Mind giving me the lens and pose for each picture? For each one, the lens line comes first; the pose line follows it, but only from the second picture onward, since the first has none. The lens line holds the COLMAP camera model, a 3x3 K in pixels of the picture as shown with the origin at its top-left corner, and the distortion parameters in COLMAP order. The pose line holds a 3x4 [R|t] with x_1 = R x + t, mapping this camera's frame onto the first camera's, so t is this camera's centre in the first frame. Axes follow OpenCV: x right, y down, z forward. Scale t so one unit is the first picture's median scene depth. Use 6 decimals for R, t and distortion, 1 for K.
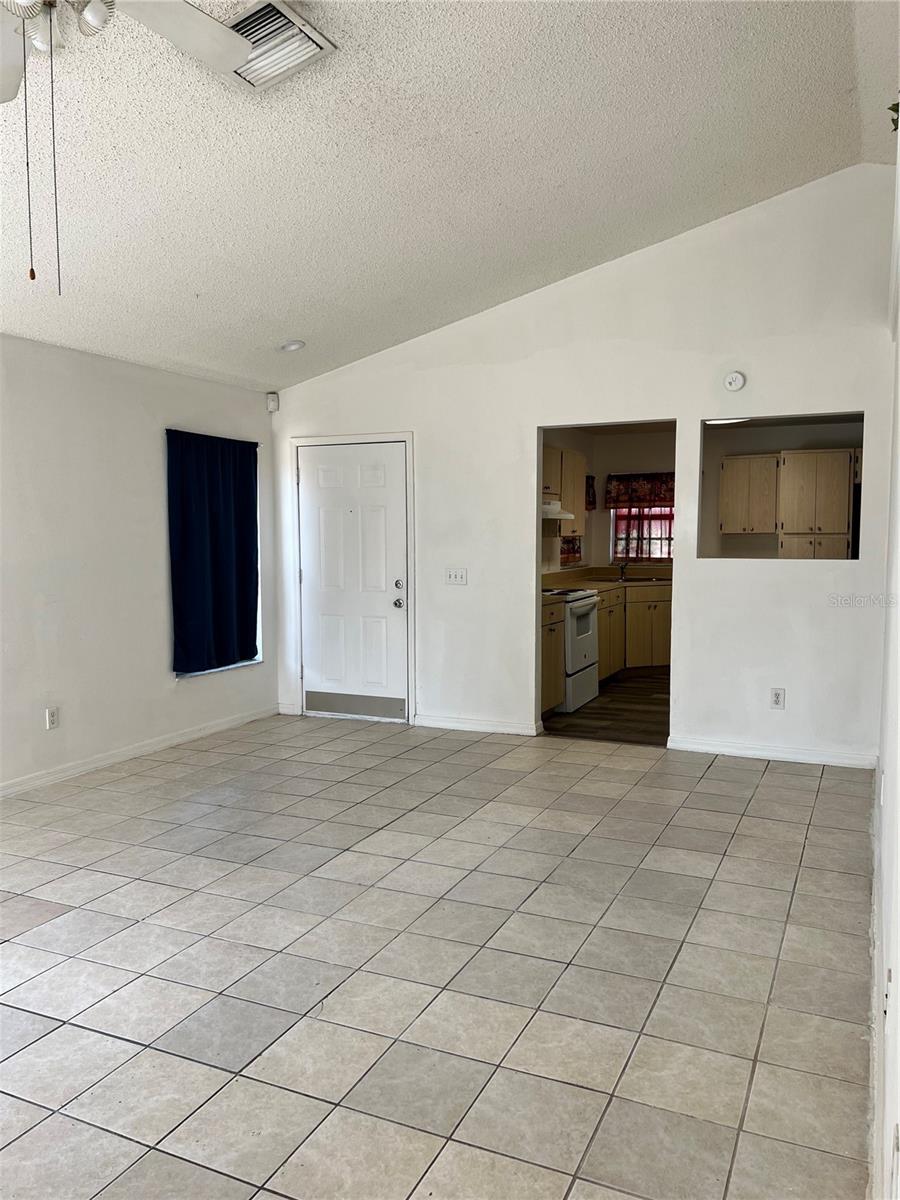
lens RADIAL K [[906.3, 0, 459.1], [0, 906.3, 597.0], [0, 0, 1]] dist [0.043628, -0.059988]
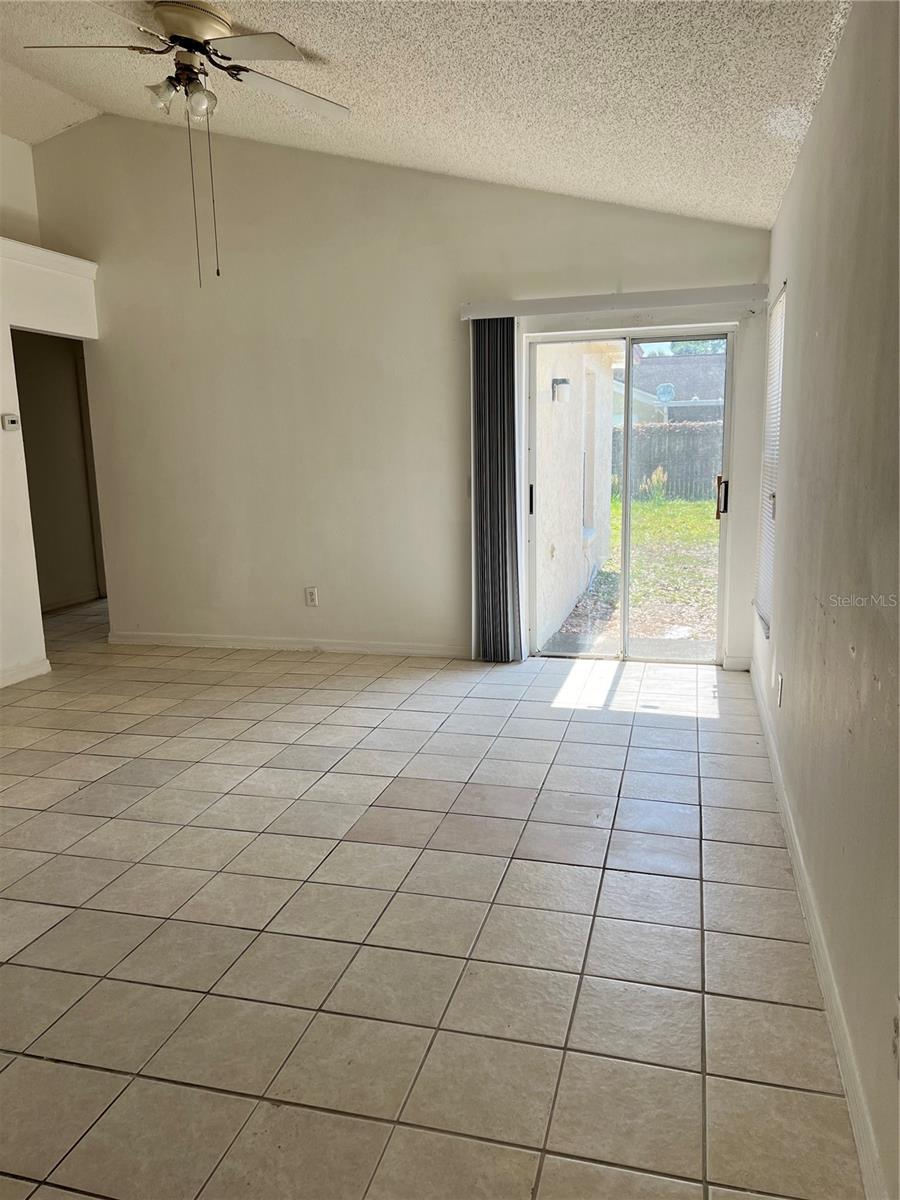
lens RADIAL K [[906.3, 0, 459.1], [0, 906.3, 597.0], [0, 0, 1]] dist [0.043628, -0.059988]
pose [[-0.984079, 0.052671, -0.169745, -0.424860], [0.010339, 0.970425, 0.241180, -0.136030], [0.177428, 0.235585, -0.955520, 2.011073]]
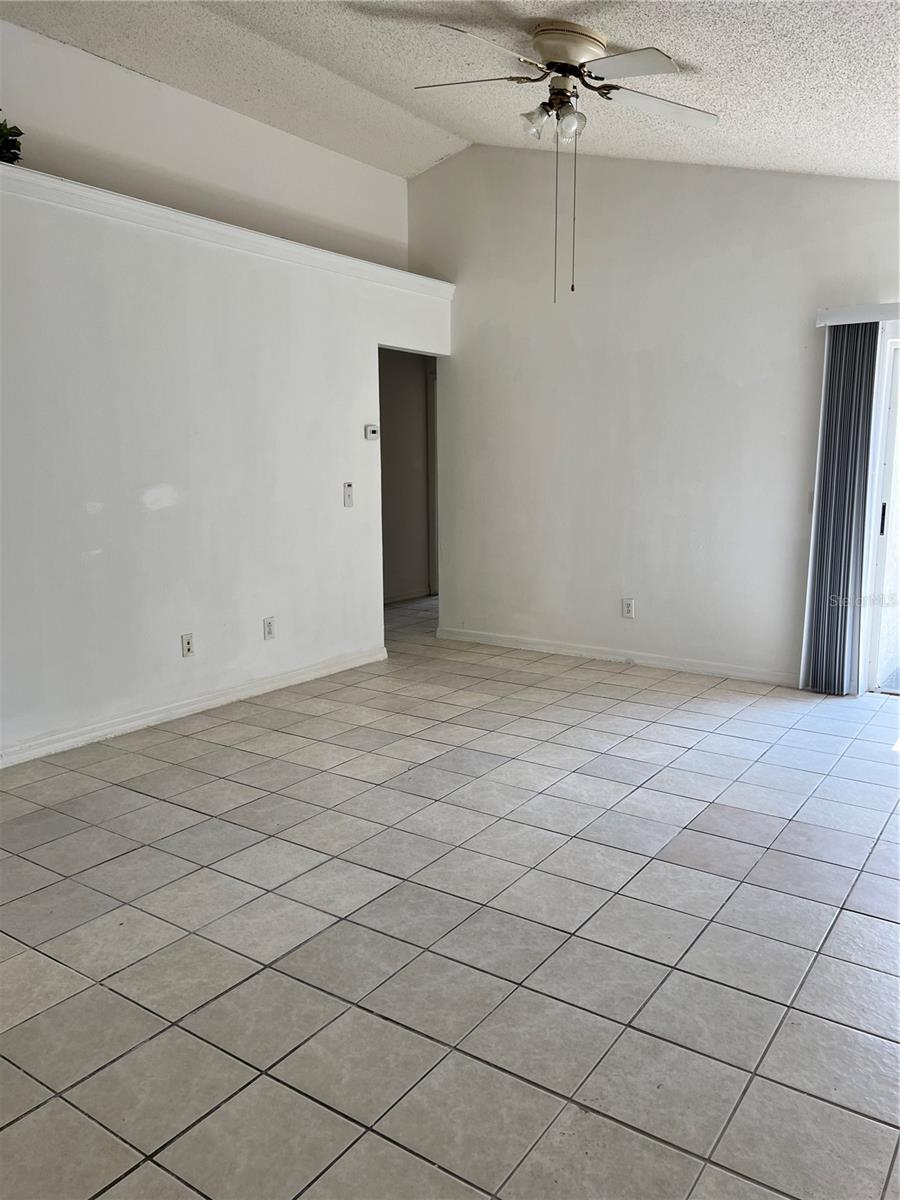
lens RADIAL K [[906.3, 0, 459.1], [0, 906.3, 597.0], [0, 0, 1]] dist [0.043628, -0.059988]
pose [[-0.986579, -0.020939, 0.161939, -0.399602], [0.016258, 0.974218, 0.225021, -0.136499], [-0.162476, 0.224634, -0.960802, 2.012114]]
